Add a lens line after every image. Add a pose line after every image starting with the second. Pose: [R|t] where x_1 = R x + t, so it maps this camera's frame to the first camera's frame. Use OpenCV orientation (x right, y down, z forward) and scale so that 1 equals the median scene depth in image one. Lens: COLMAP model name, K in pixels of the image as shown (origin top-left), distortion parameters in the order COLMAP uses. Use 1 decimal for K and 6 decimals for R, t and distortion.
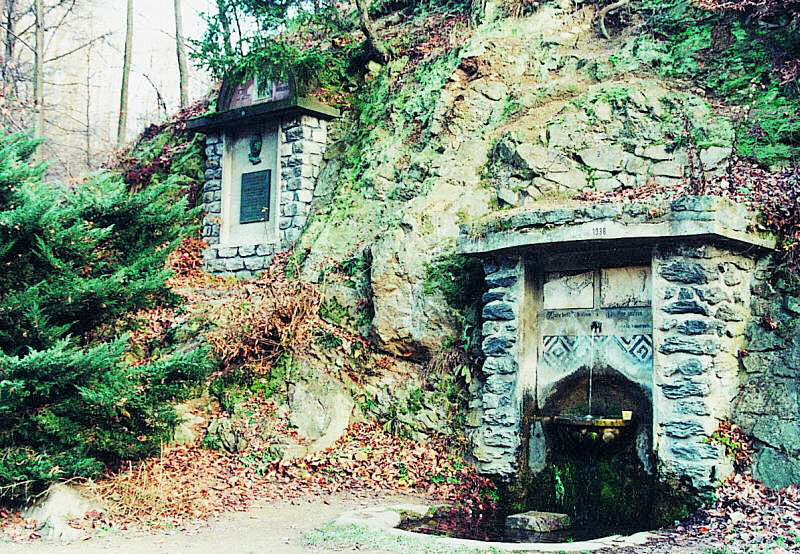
lens RADIAL K [[1013.3, 0, 399.7], [0, 1013.3, 279.9], [0, 0, 1]] dist [-0.015800, 0.000000]
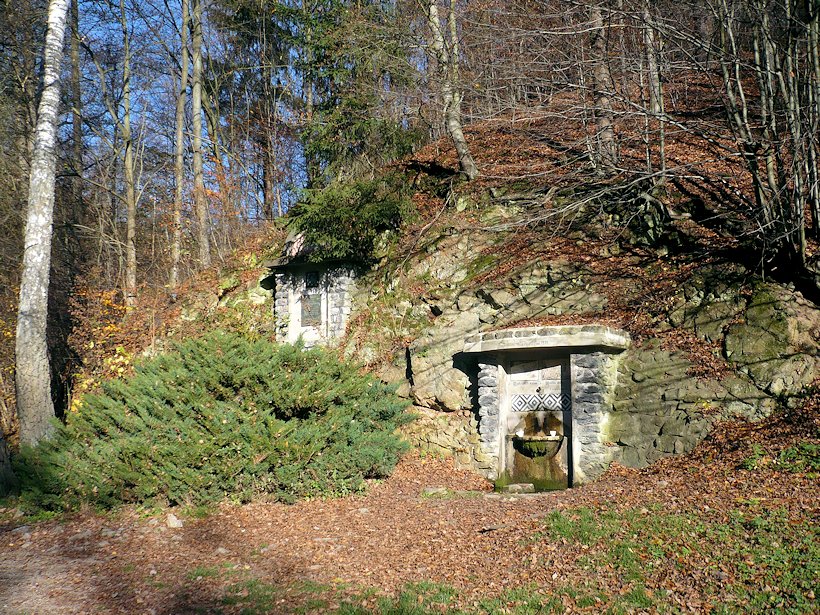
lens RADIAL K [[690.6, 0, 410.3], [0, 690.6, 310.3], [0, 0, 1]] dist [0.017435, -0.016171]
pose [[0.996303, -0.020444, 0.083447, -0.154890], [0.024487, 0.998561, -0.047721, -0.046377], [-0.082351, 0.049588, 0.995369, -0.295233]]
